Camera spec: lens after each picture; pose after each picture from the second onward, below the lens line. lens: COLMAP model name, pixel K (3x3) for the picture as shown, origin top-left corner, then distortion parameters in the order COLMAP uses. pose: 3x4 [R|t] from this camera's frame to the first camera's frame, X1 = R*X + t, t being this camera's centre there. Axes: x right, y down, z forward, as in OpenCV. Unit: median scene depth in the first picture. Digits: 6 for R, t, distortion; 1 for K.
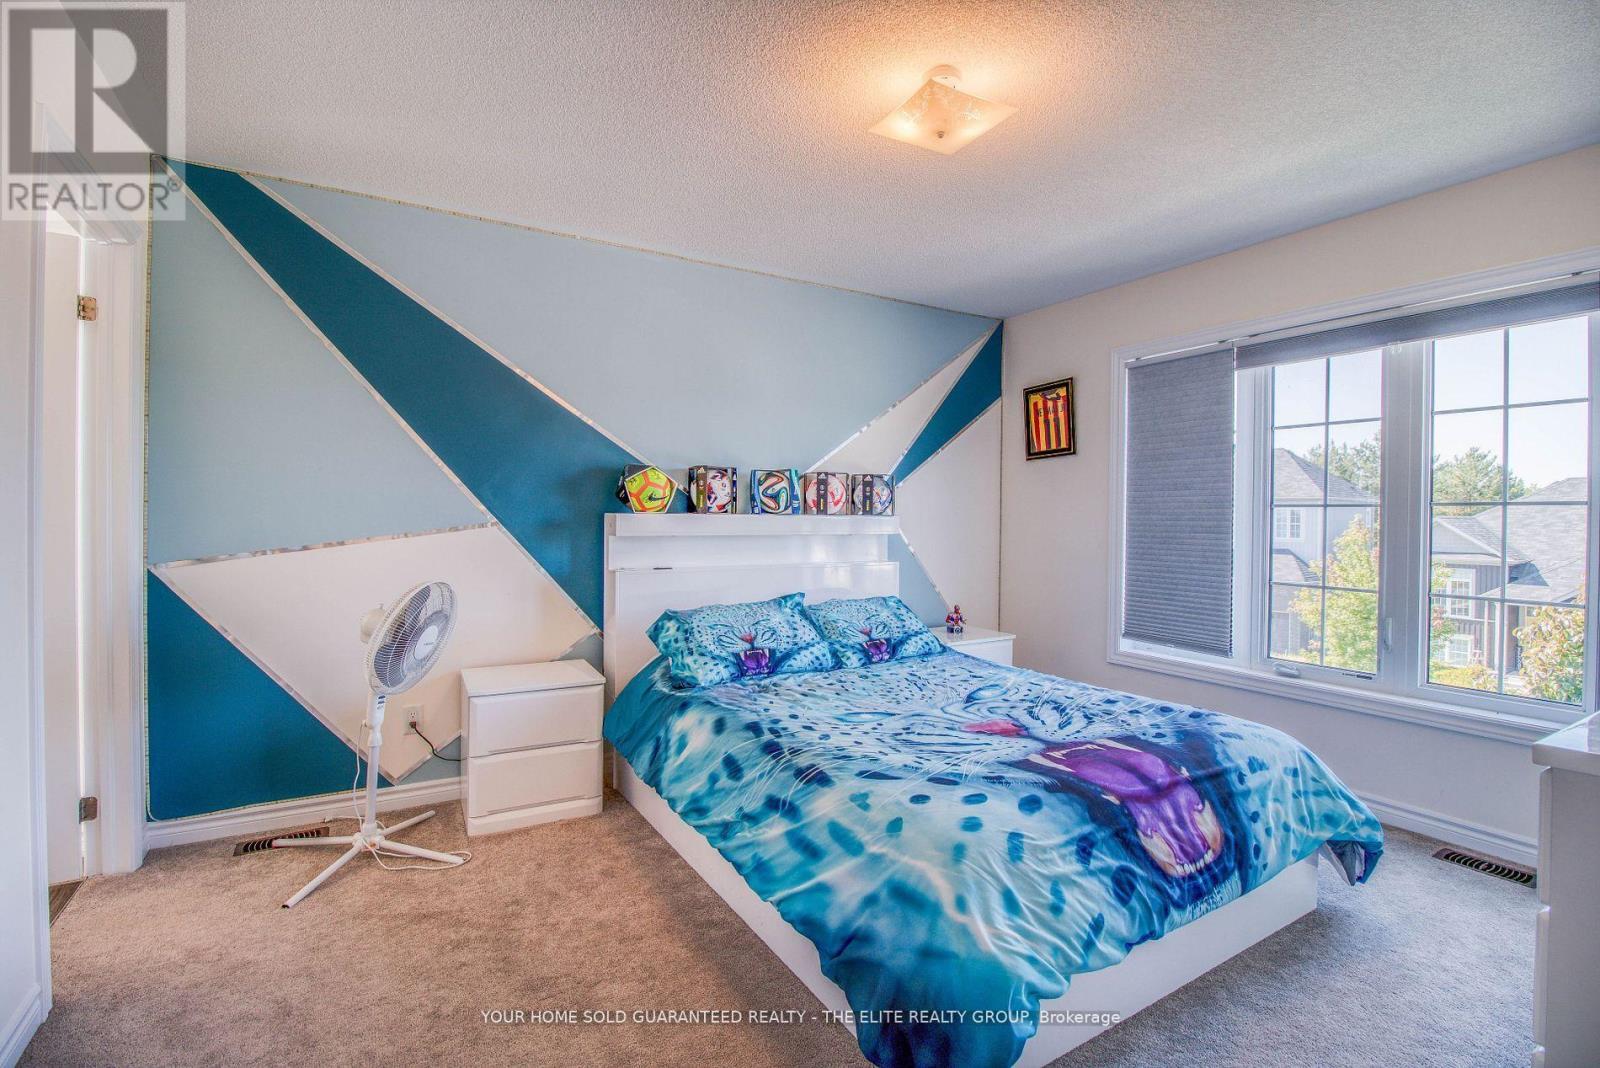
lens RADIAL K [[735.3, 0, 804.3], [0, 735.3, 524.5], [0, 0, 1]] dist [0.001526, -0.013832]
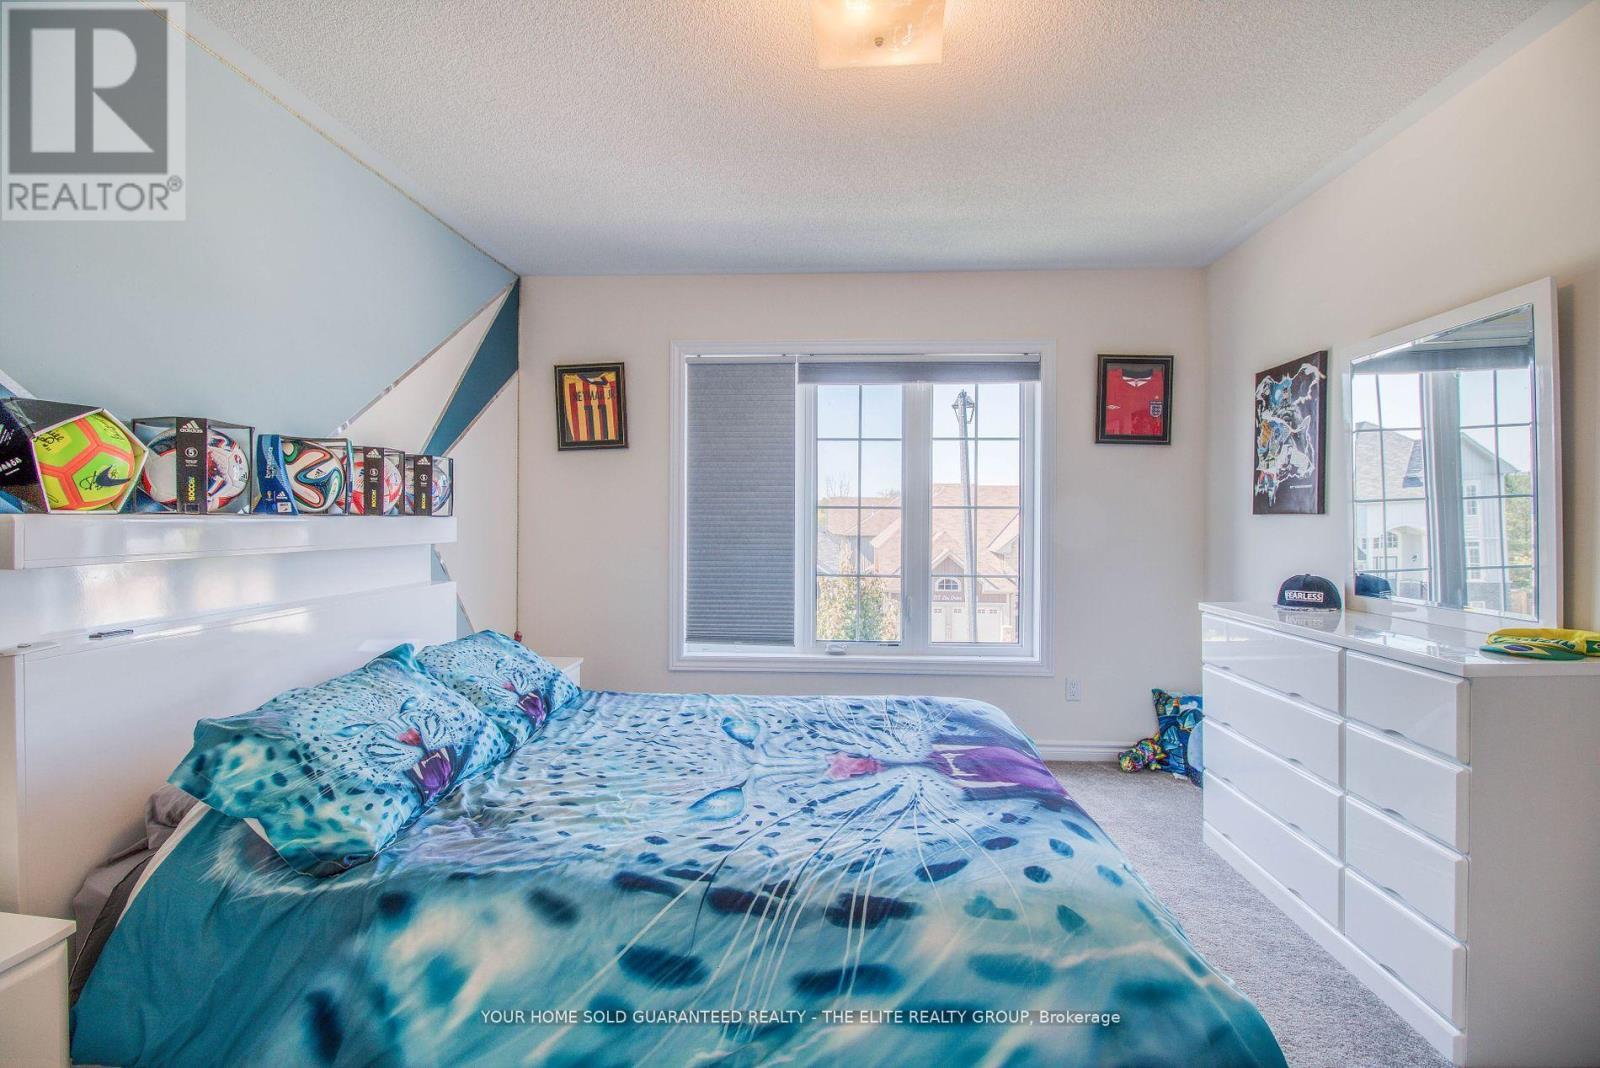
lens RADIAL K [[735.3, 0, 804.3], [0, 735.3, 524.5], [0, 0, 1]] dist [0.001526, -0.013832]
pose [[0.555442, -0.011742, 0.831472, -0.340778], [0.008681, 0.999928, 0.008322, -0.008803], [-0.831510, 0.002596, 0.555504, 0.403513]]
